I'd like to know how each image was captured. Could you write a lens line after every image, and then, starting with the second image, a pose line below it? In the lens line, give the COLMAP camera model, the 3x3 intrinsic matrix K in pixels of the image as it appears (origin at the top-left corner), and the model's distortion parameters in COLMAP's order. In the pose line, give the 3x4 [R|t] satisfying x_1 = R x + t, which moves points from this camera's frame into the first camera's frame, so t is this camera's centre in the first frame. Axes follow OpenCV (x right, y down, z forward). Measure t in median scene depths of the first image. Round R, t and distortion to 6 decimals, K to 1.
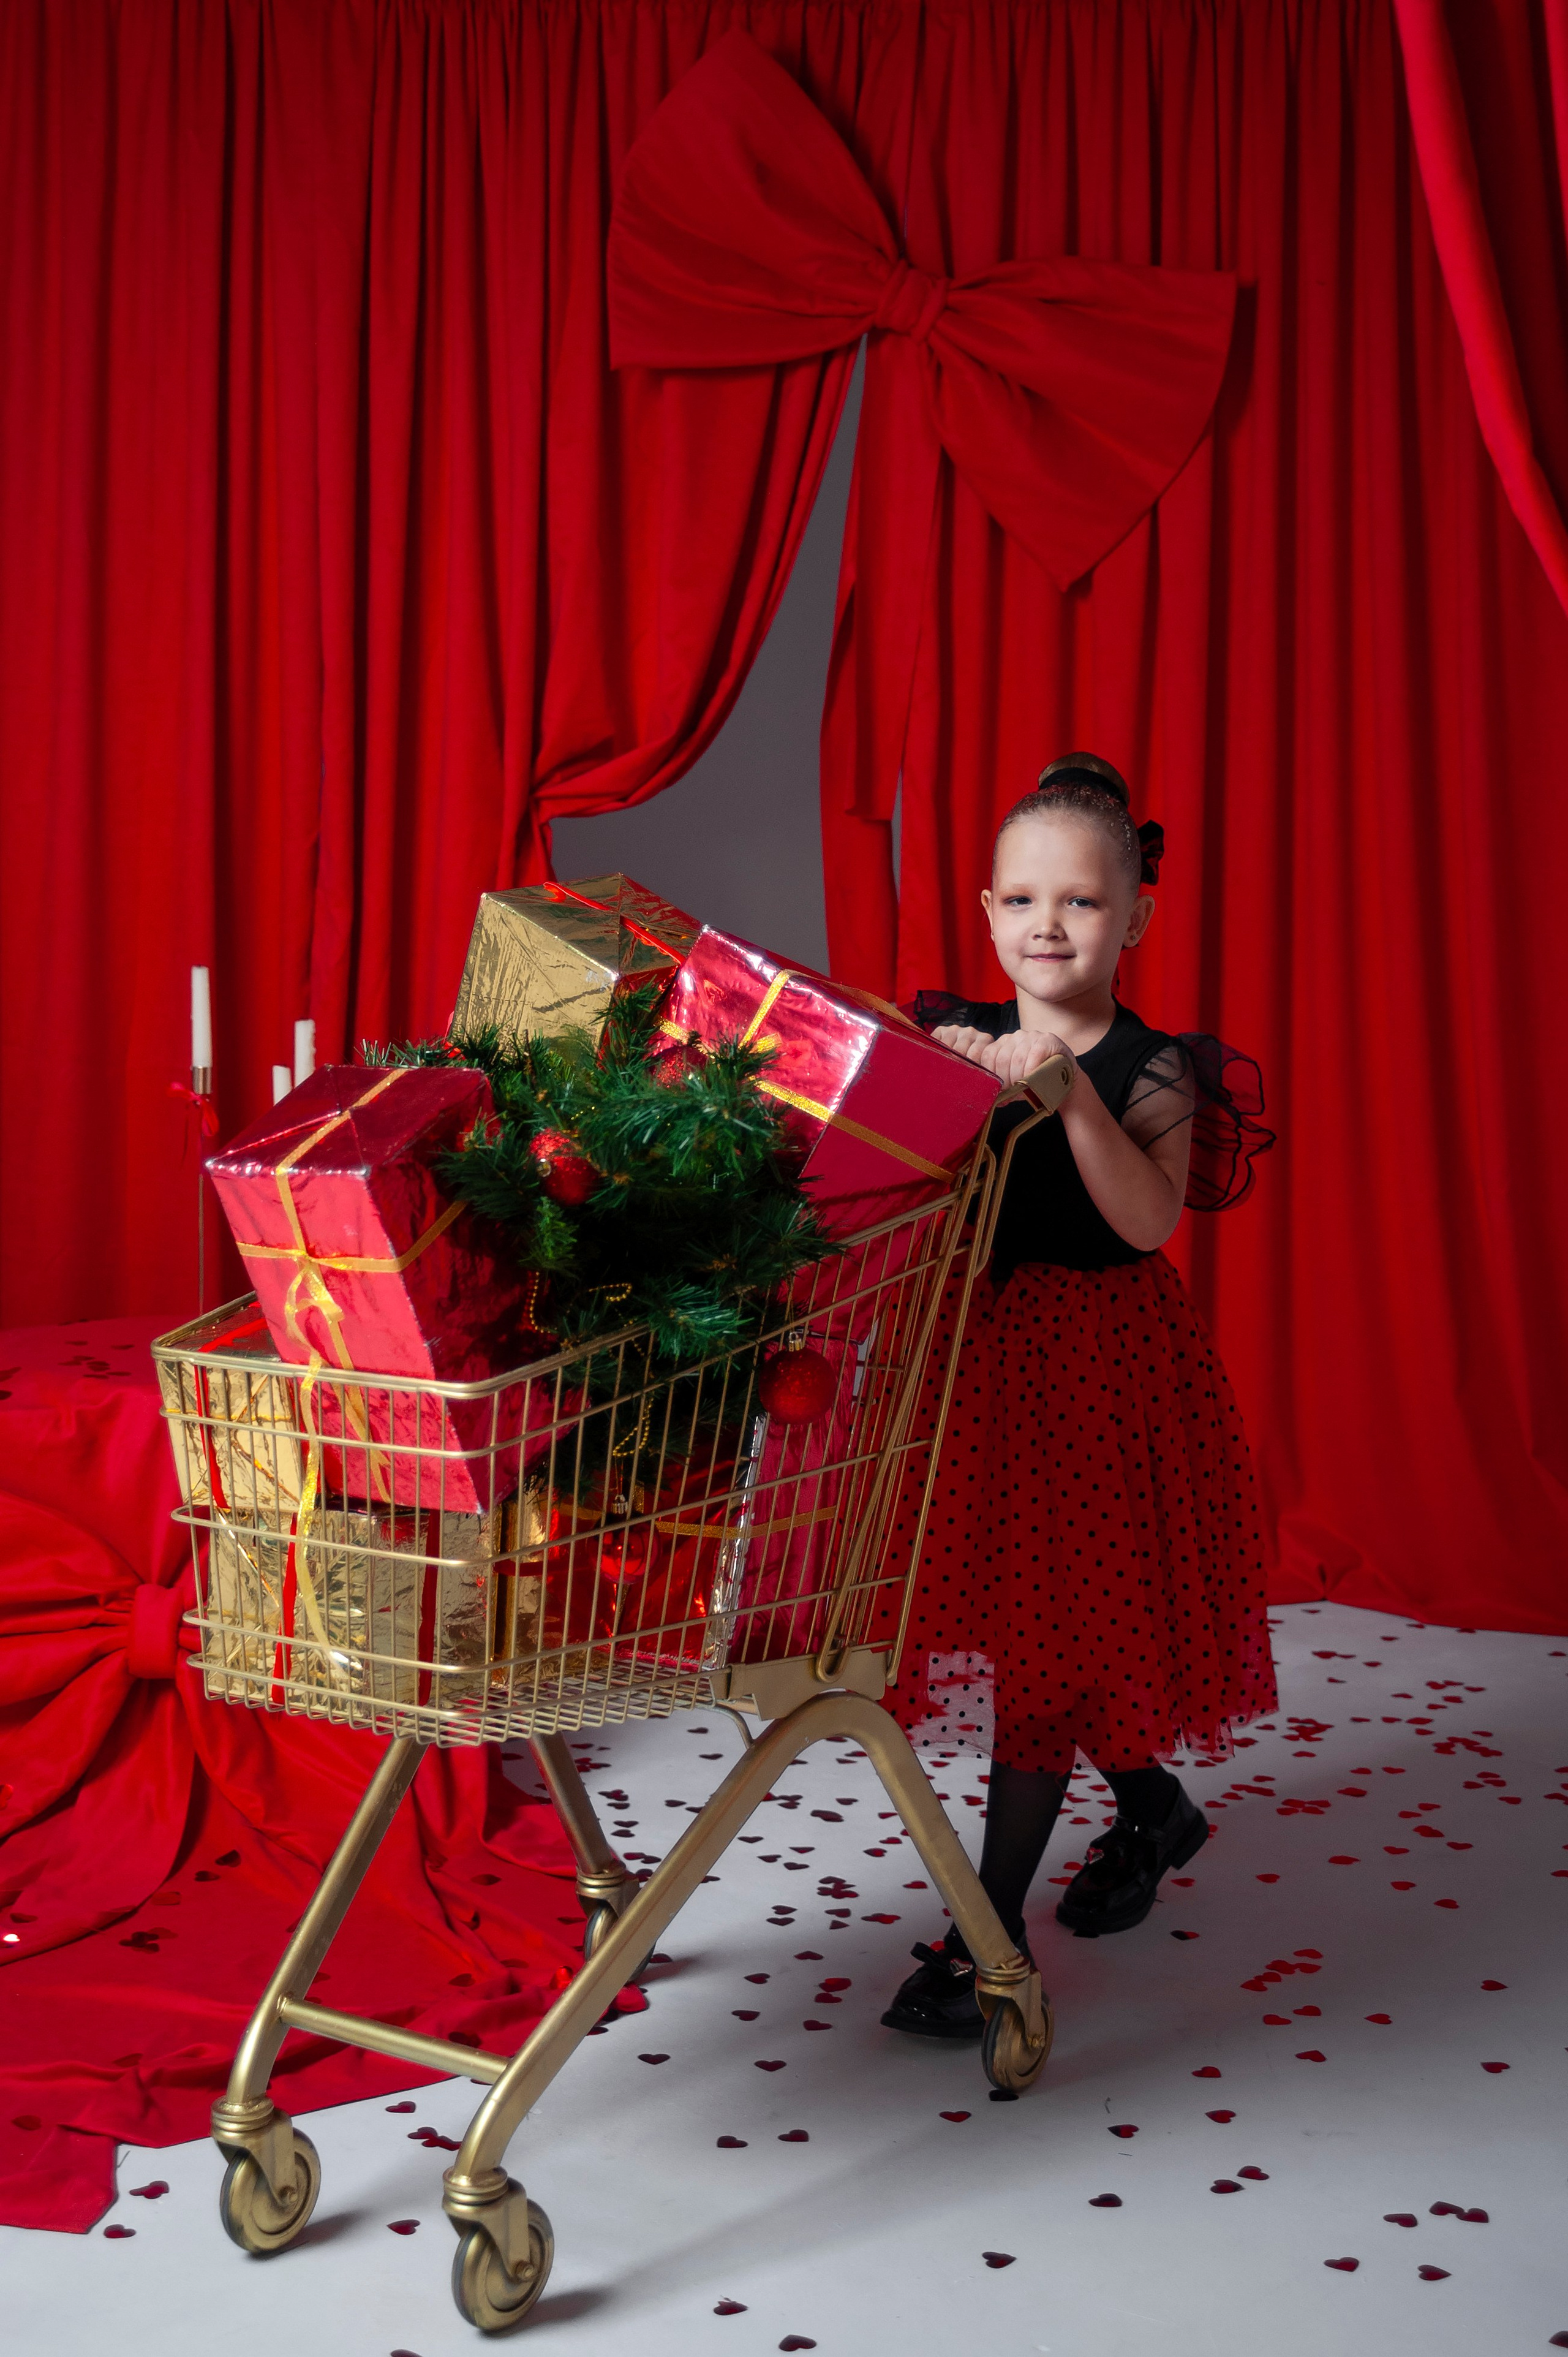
lens RADIAL K [[3323.9, 0, 815.9], [0, 3323.9, 1171.6], [0, 0, 1]] dist [-0.081390, 0.074526]
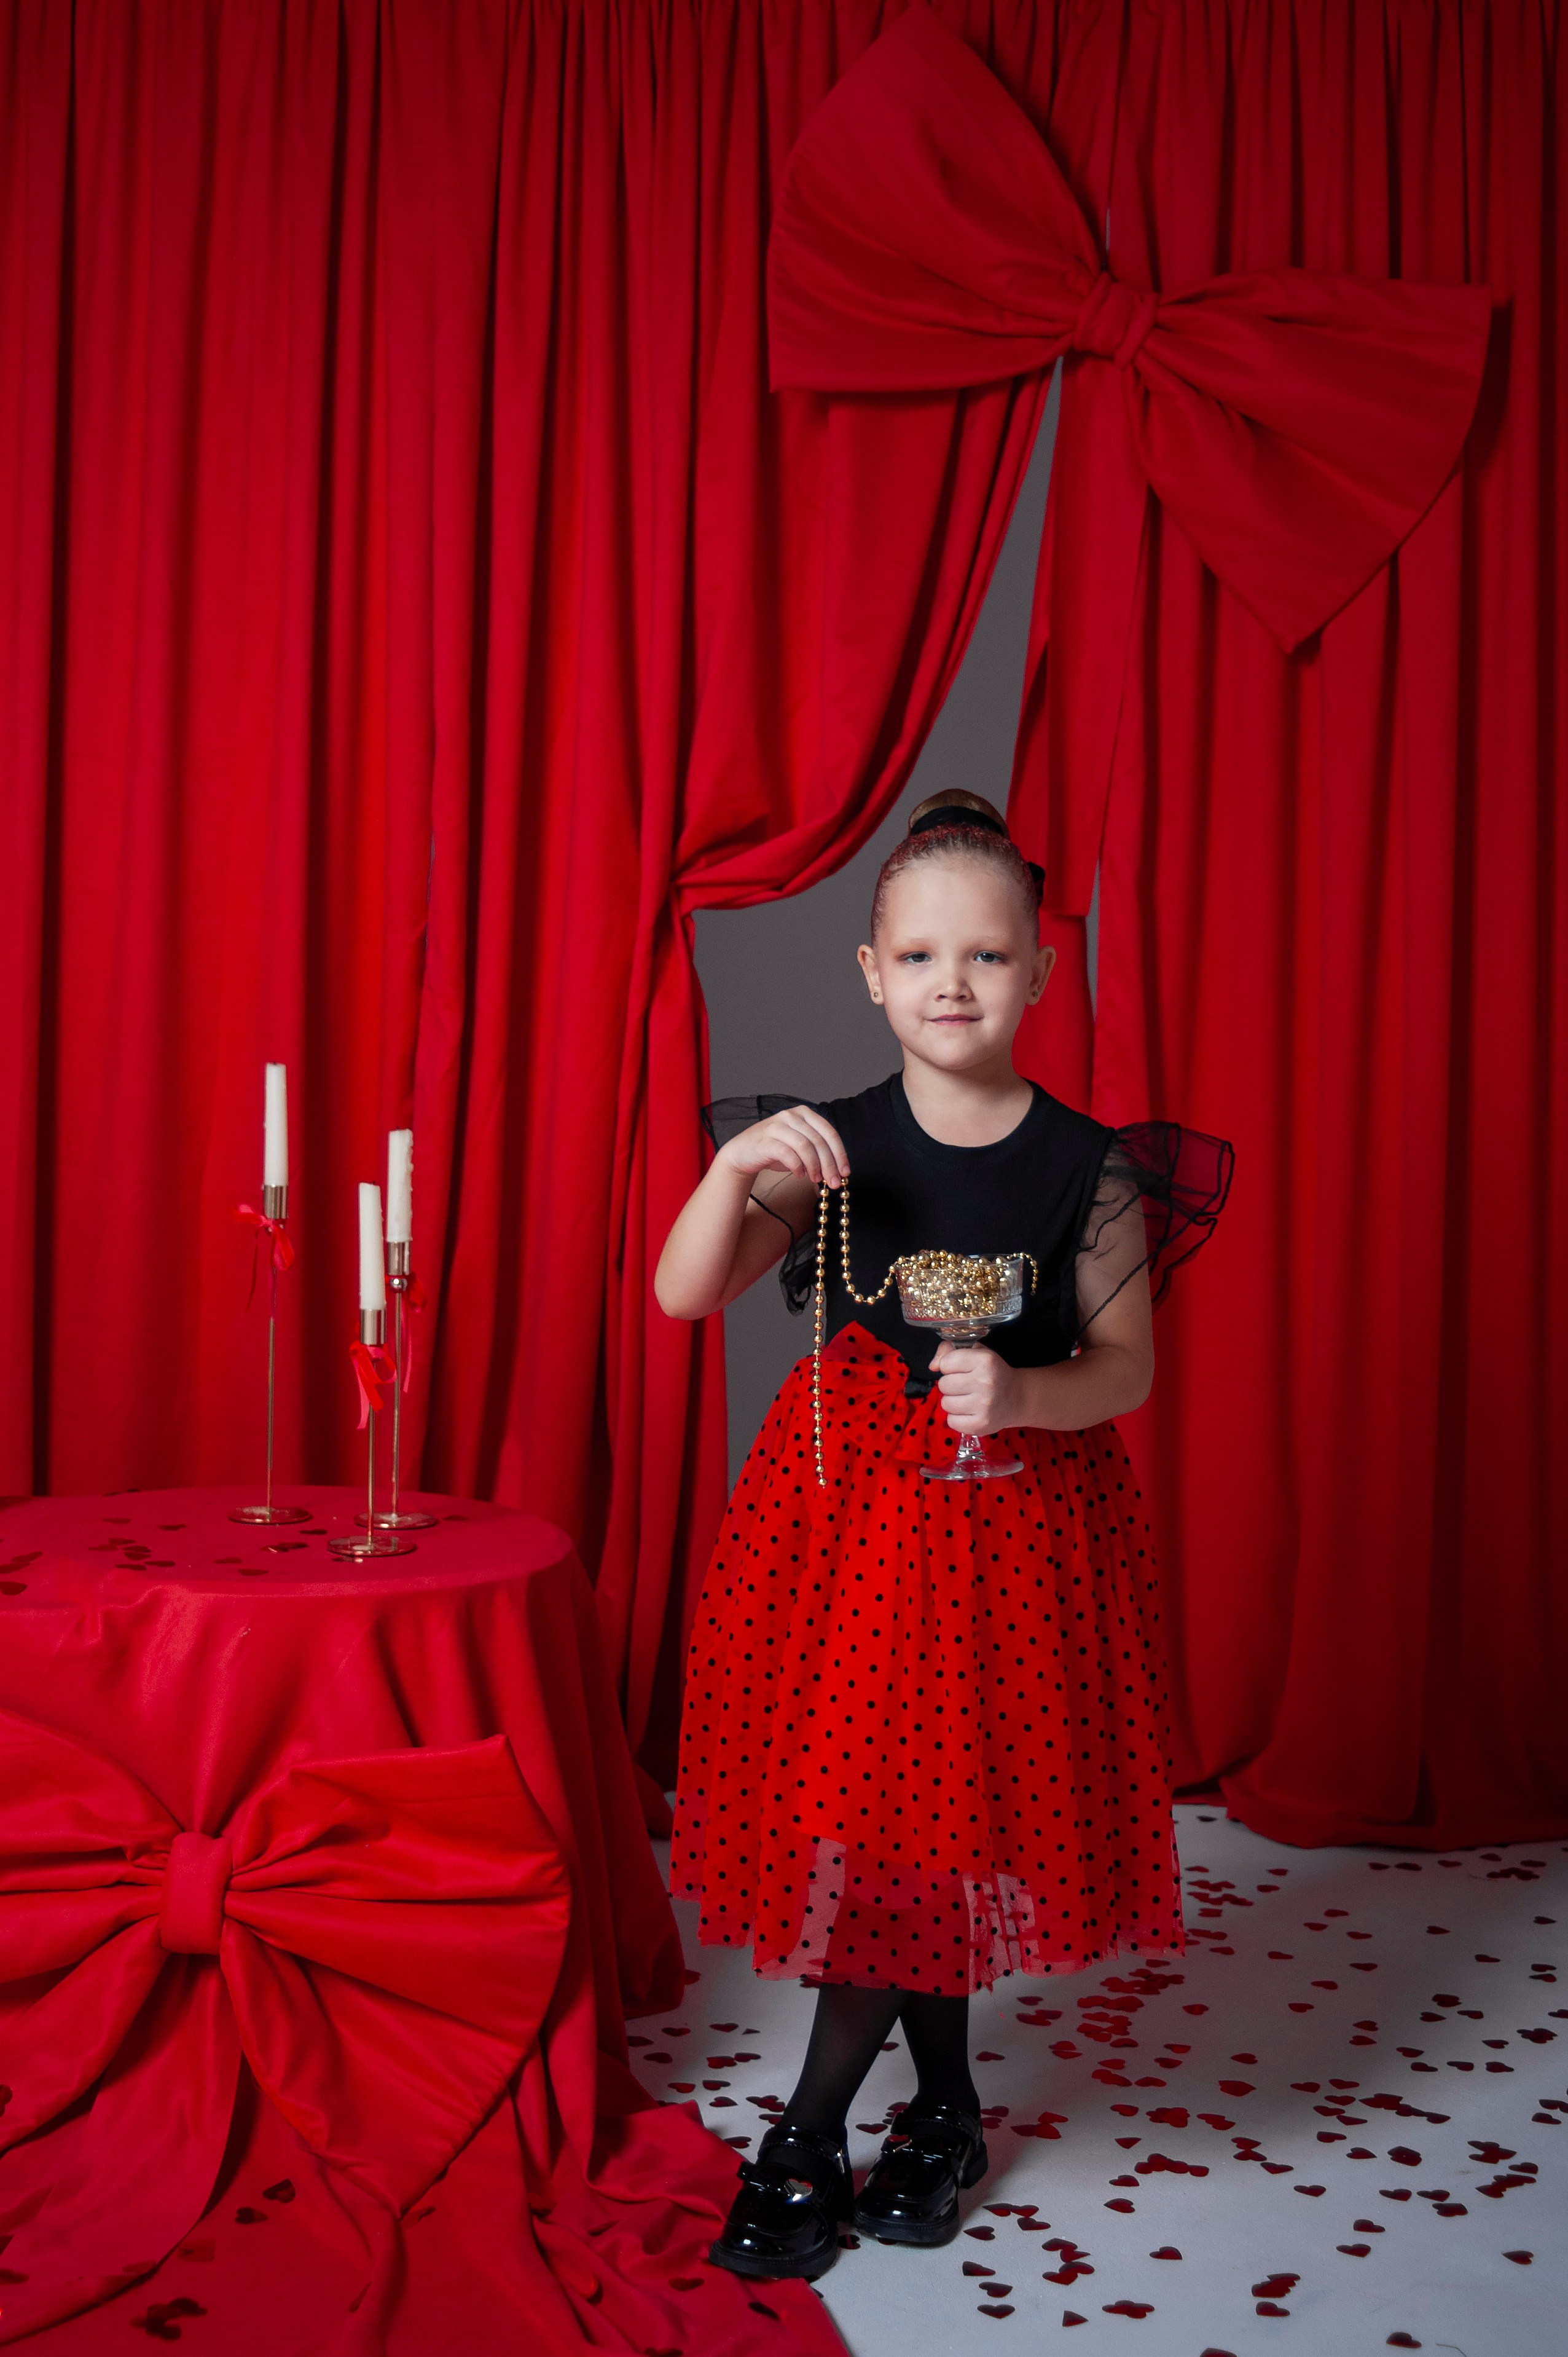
lens RADIAL K [[2998.9, 0, 683.8], [0, 2998.9, 1130.3], [0, 0, 1]] dist [-0.101141, 0.017575]
pose [[0.997597, 0.009381, -0.068647, -0.028758], [-0.013640, 0.997993, -0.061844, -0.000723], [0.067929, 0.062632, 0.995722, 0.229337]]
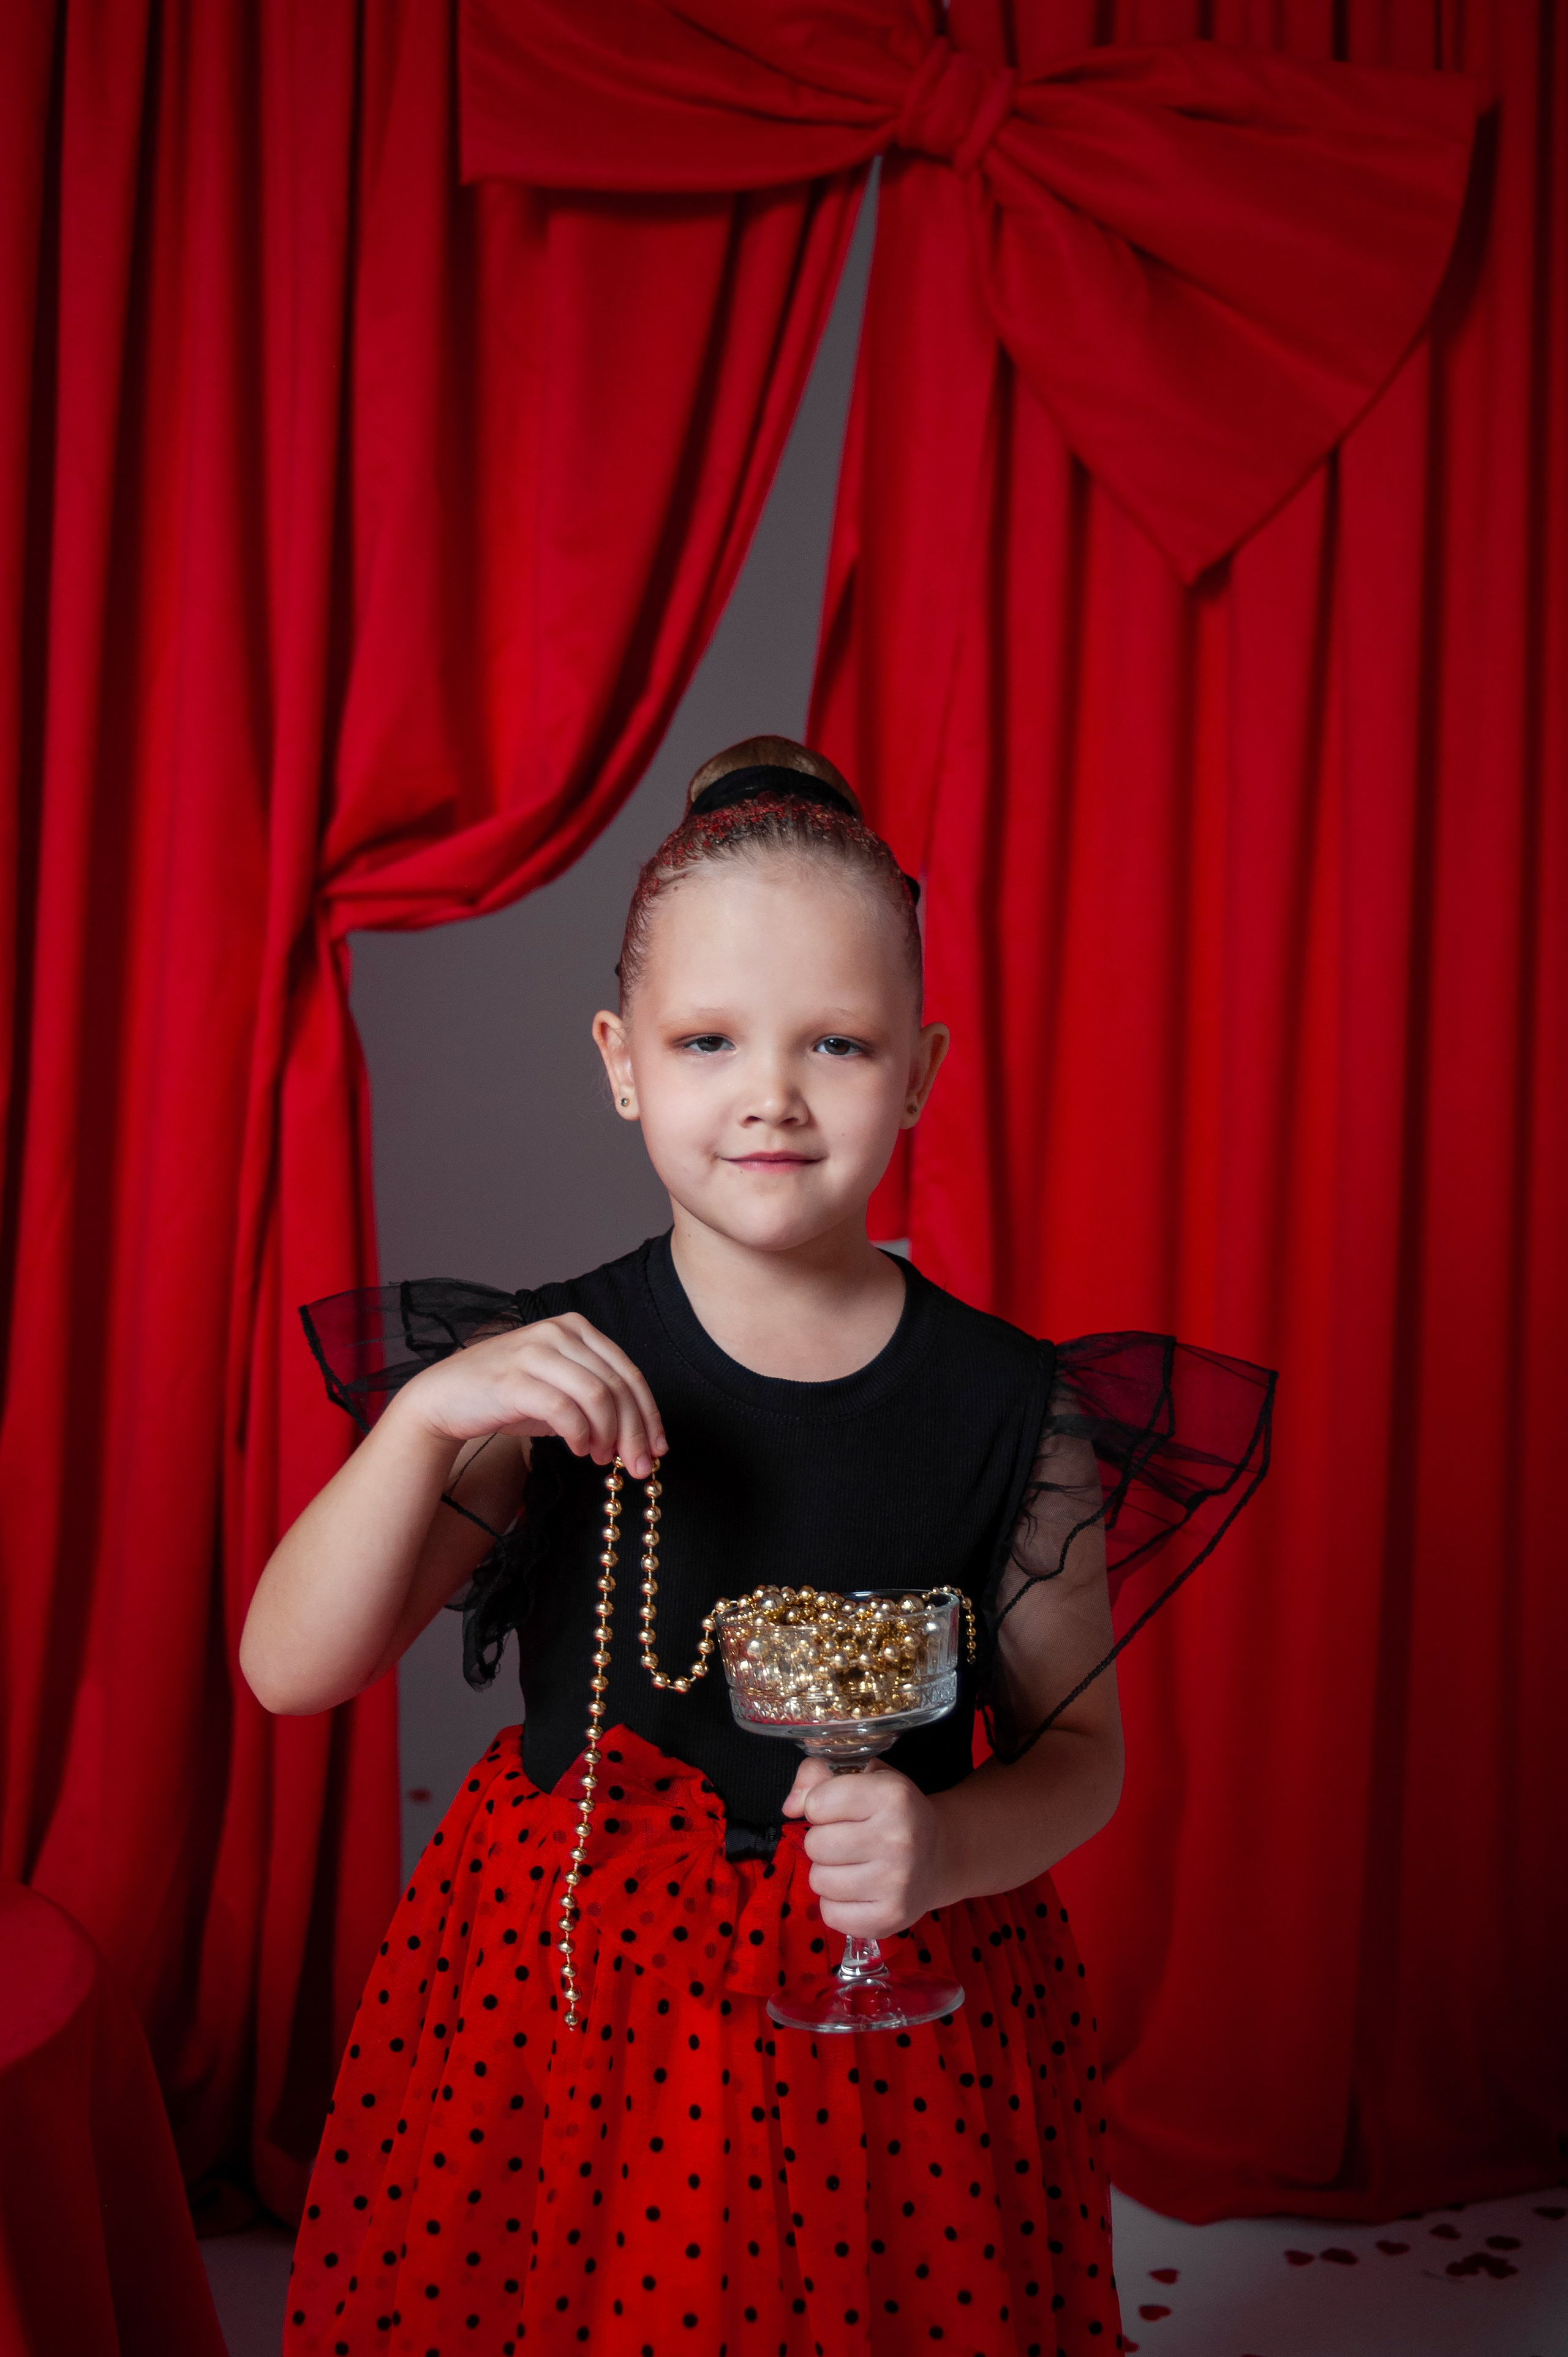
lens RADIAL K [[3047.4, 0, 784.0], [0, 3047.4, 1178.5], [0, 0, 1]] dist [-0.087083, 0.025741]
pose [[0.998193, 0.013069, 0.058659, -0.033355], [-0.010071, 0.998642, -0.051111, -0.034977], [-0.059248, 0.050428, 0.996969, 0.455531]]
